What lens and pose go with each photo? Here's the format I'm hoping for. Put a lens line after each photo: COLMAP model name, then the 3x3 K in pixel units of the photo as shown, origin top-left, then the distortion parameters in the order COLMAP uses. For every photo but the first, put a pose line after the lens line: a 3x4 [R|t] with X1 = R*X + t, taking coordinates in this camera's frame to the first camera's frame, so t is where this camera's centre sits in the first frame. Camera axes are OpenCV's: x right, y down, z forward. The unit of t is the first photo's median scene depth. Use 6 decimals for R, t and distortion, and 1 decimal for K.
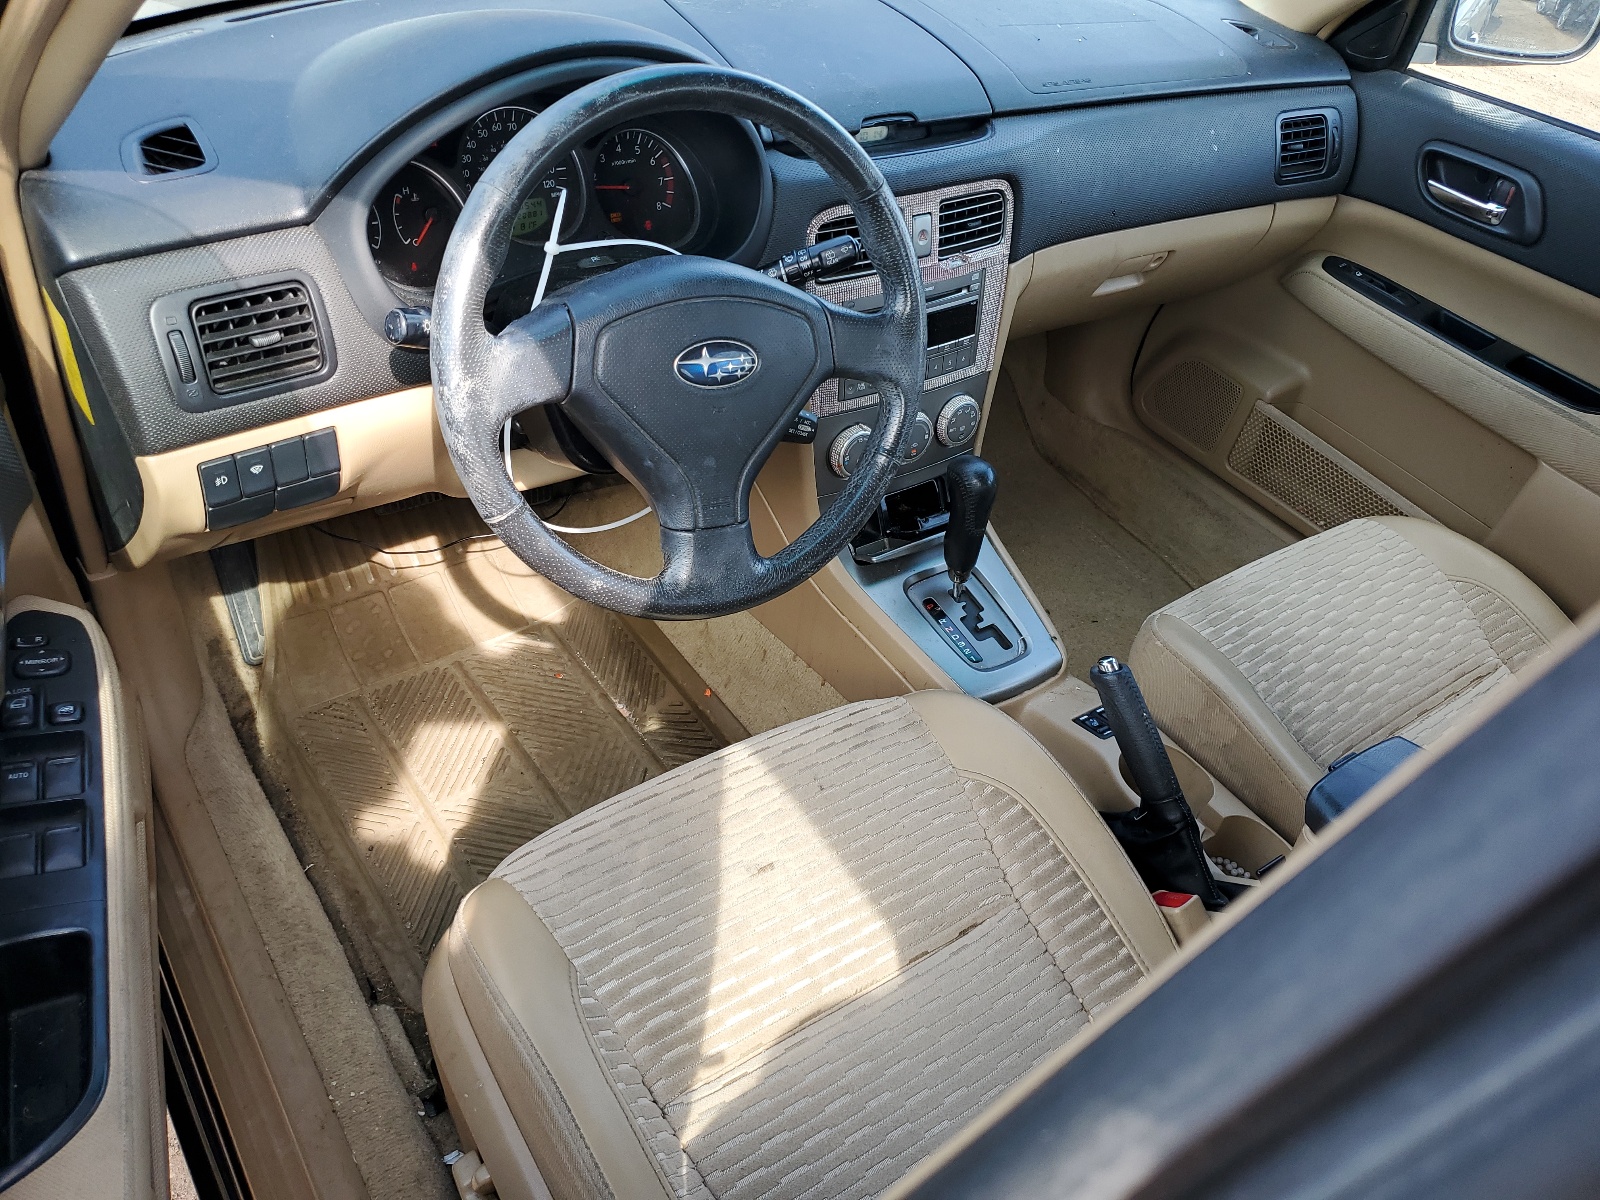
lens RADIAL K [[1214.4, 0, 798.5], [0, 1214.4, 596.5], [0, 0, 1]] dist [-0.001919, -0.000658]
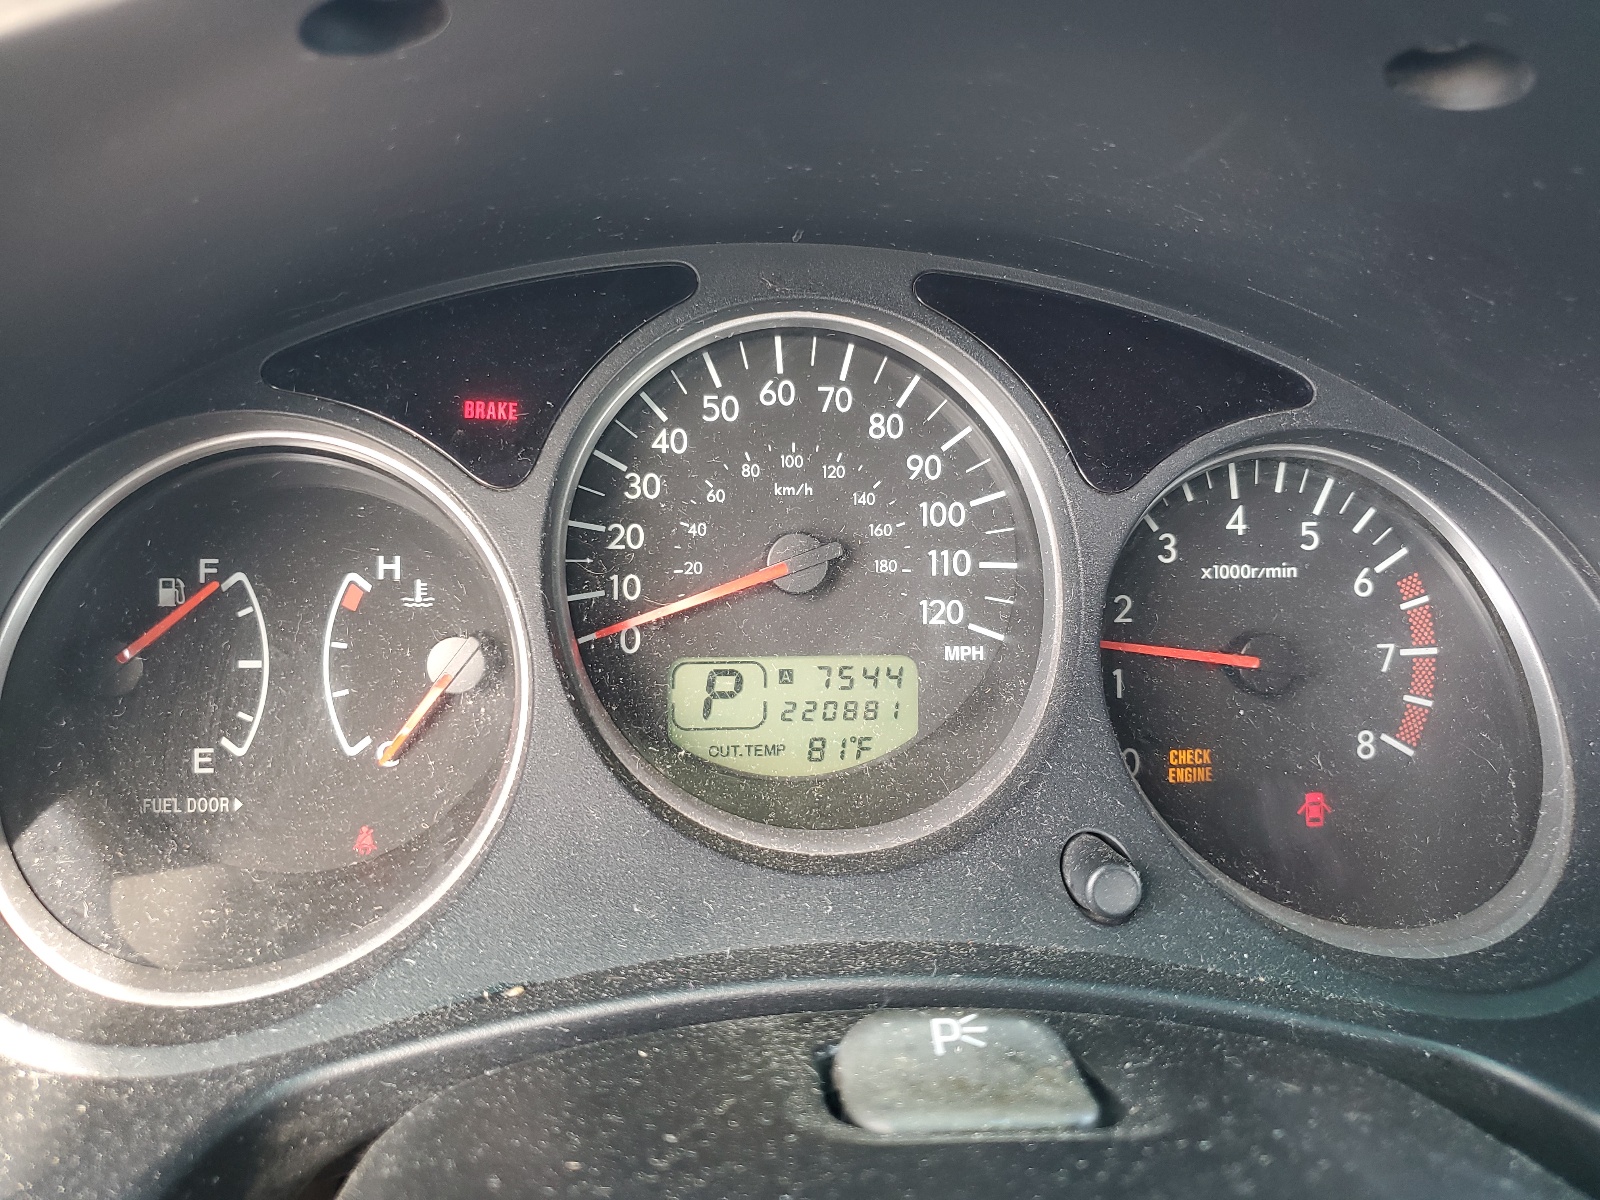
lens RADIAL K [[1214.4, 0, 801.8], [0, 1214.4, 599.3], [0, 0, 1]] dist [-0.001919, -0.000658]
pose [[0.875562, 0.107803, -0.470924, -0.101361], [-0.265166, 0.922064, -0.281931, -0.245453], [0.403829, 0.371721, 0.835910, 0.722945]]
